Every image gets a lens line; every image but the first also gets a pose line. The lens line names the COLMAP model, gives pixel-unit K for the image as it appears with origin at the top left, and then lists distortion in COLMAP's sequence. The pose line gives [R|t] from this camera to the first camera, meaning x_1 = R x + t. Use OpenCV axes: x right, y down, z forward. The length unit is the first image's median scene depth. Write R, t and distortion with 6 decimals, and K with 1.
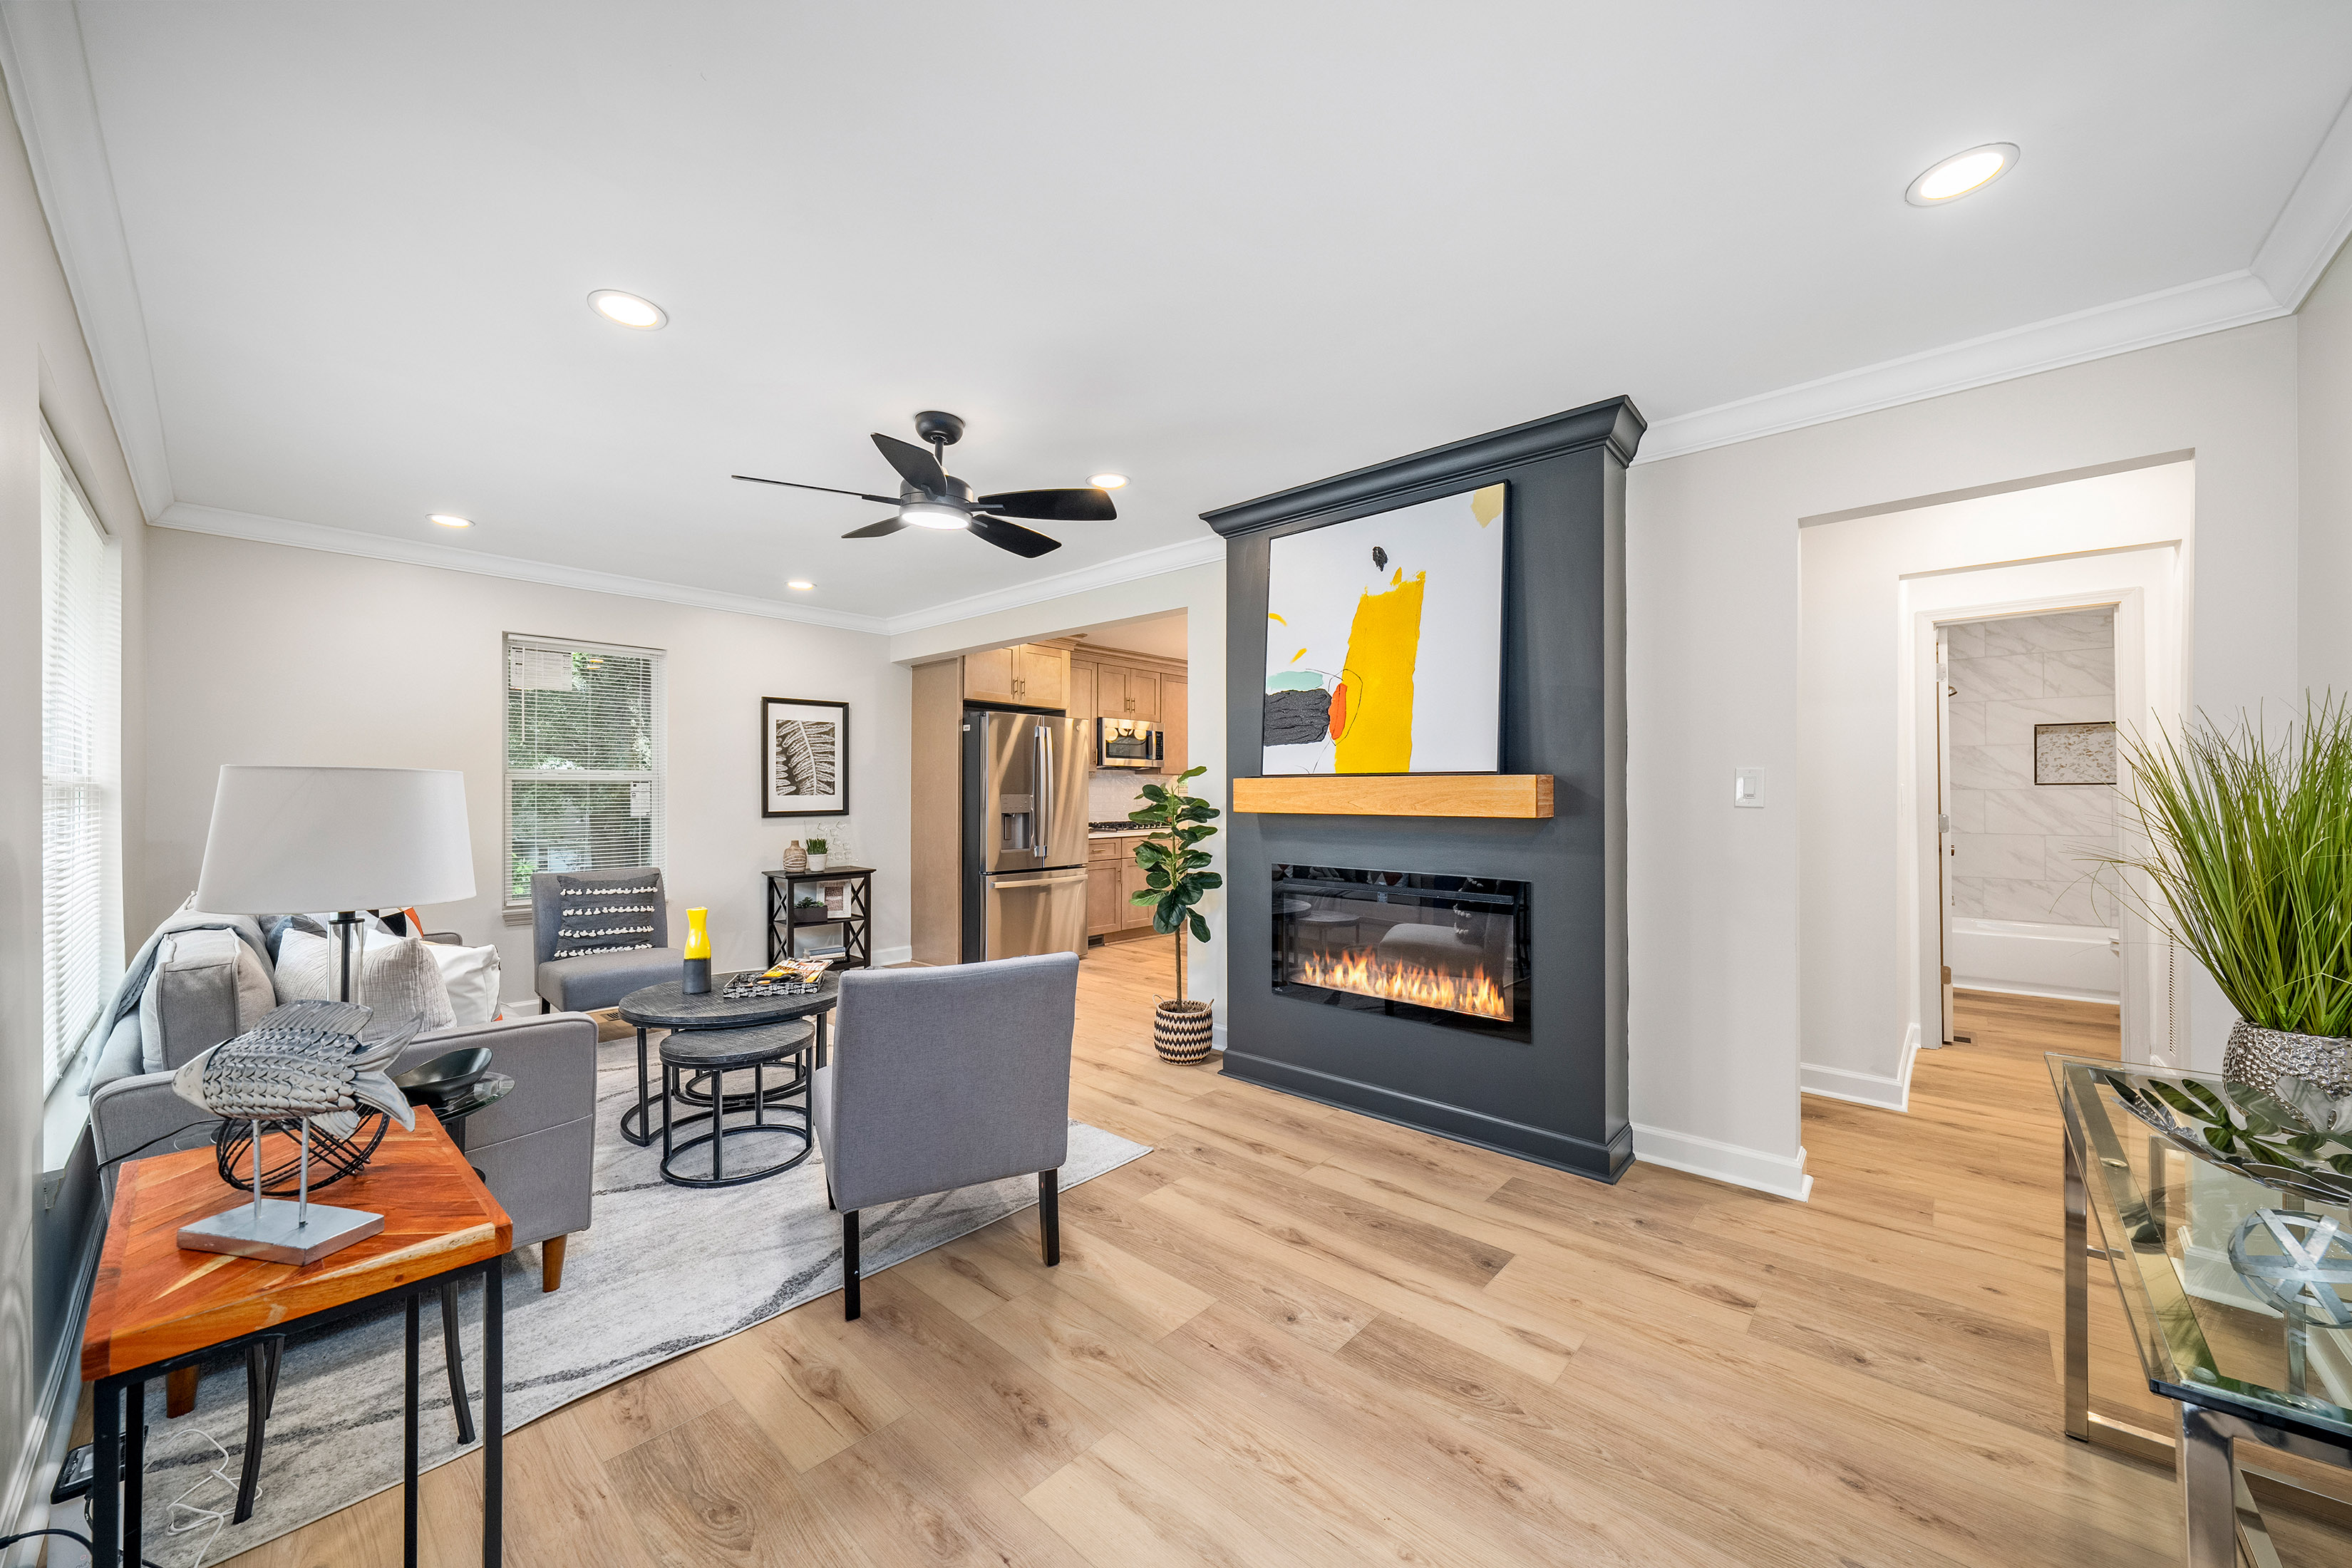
lens RADIAL K [[863.0, 0, 1184.5], [0, 863.0, 787.6], [0, 0, 1]] dist [-0.000572, 0.000069]
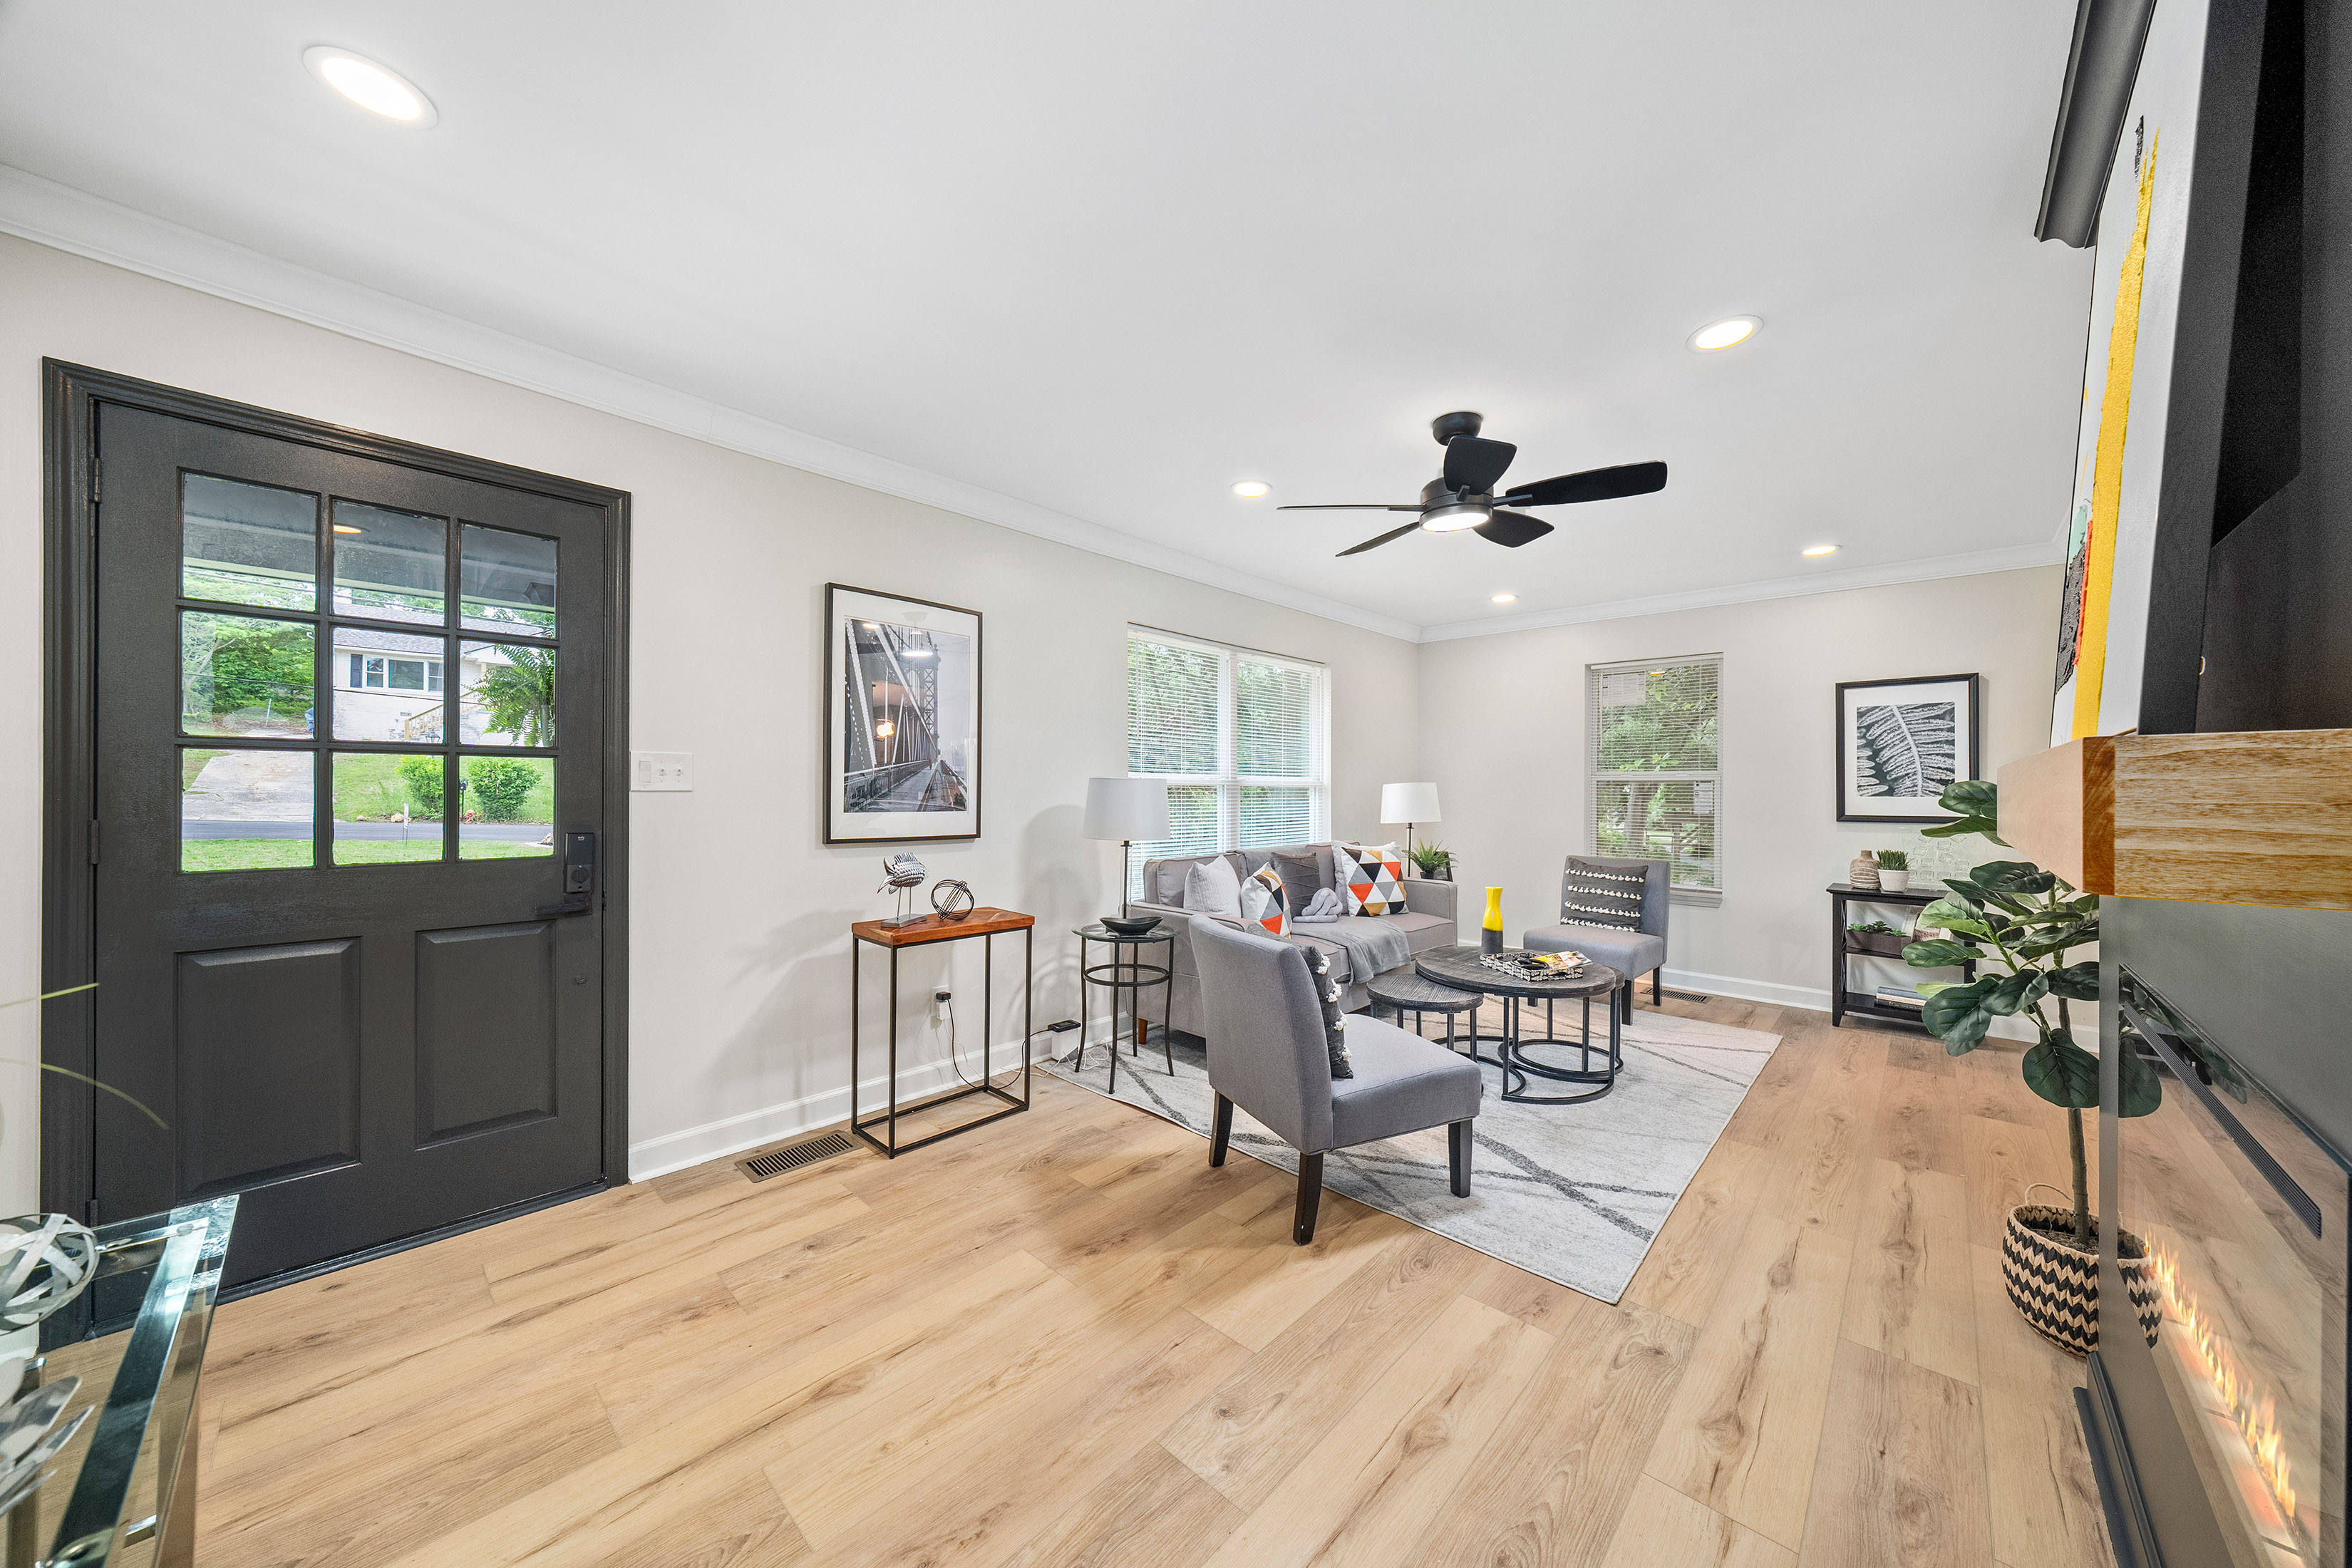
lens RADIAL K [[801.3, 0, 1187.3], [0, 801.3, 789.0], [0, 0, 1]] dist [-0.007484, 0.000024]
pose [[-0.020367, 0.001831, -0.999791, 0.591582], [-0.002232, 0.999996, 0.001876, 0.003345], [0.999790, 0.002270, -0.020363, 0.641346]]
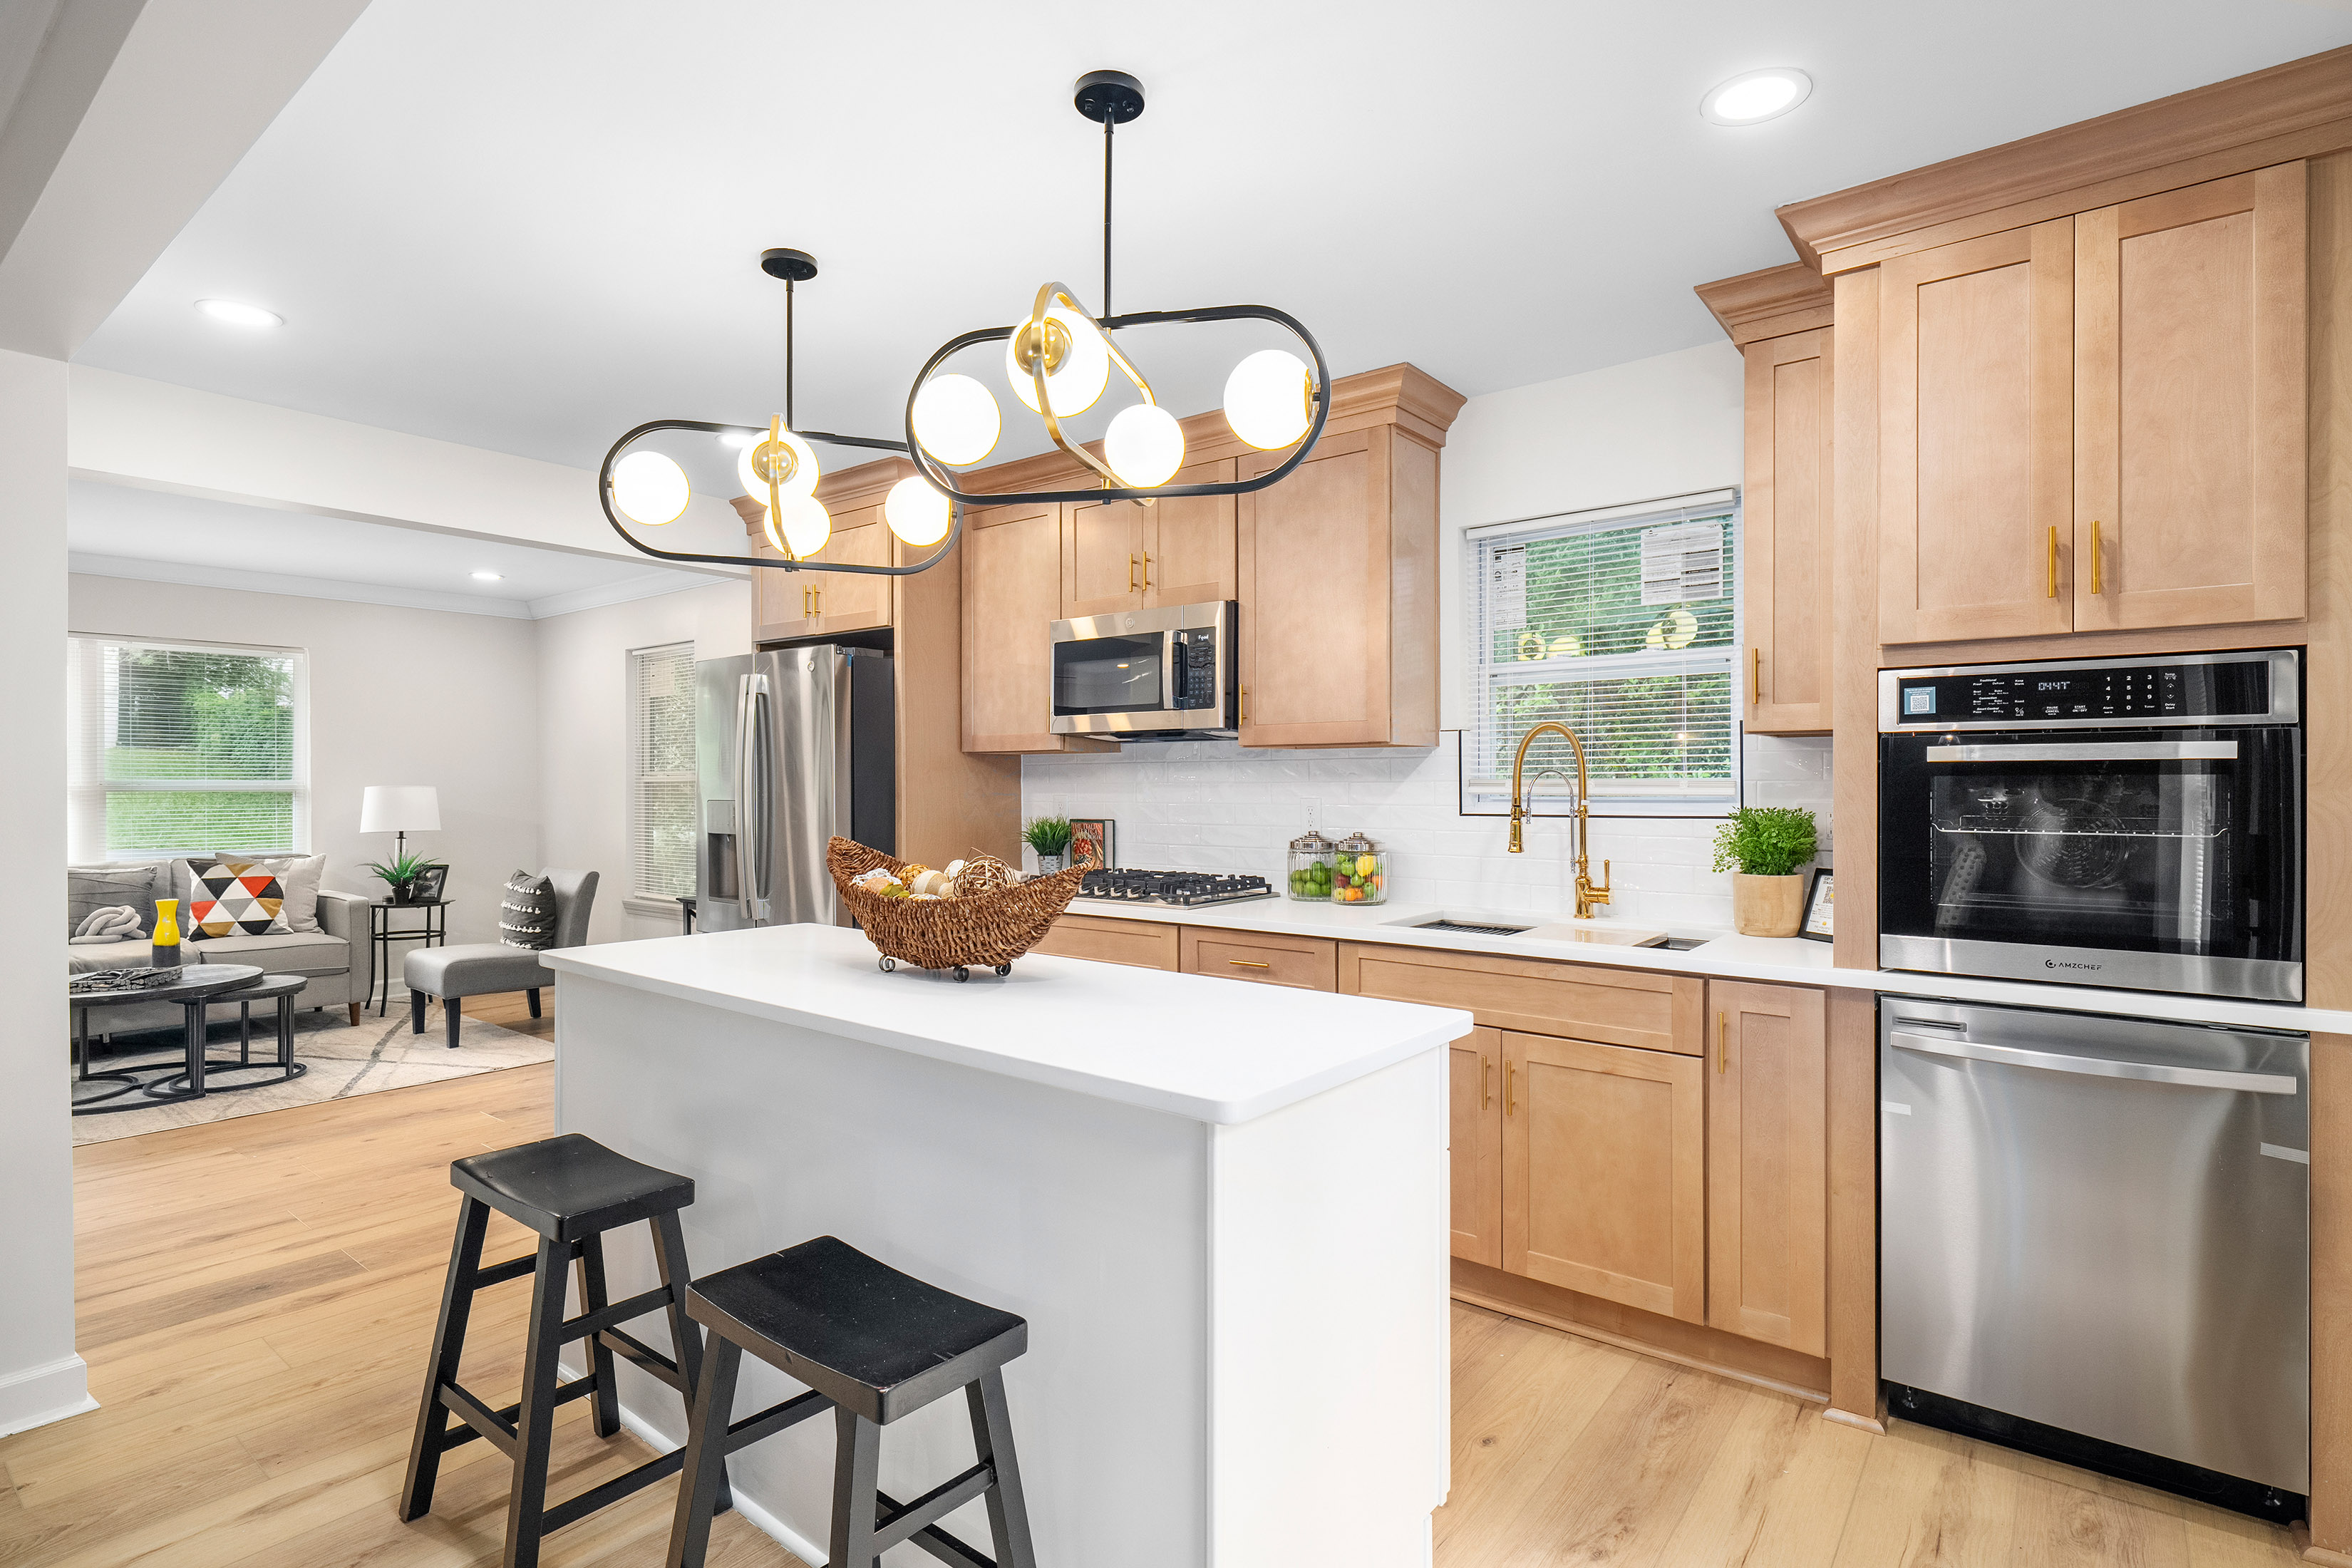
lens RADIAL K [[1126.7, 0, 1176.0], [0, 1126.7, 784.0], [0, 0, 1]] dist [-0.000418, 0.000219]
pose [[0.068757, -0.001022, -0.997633, 1.088136], [0.004243, 0.999991, -0.000732, -0.006997], [0.997624, -0.004182, 0.068761, 2.391462]]
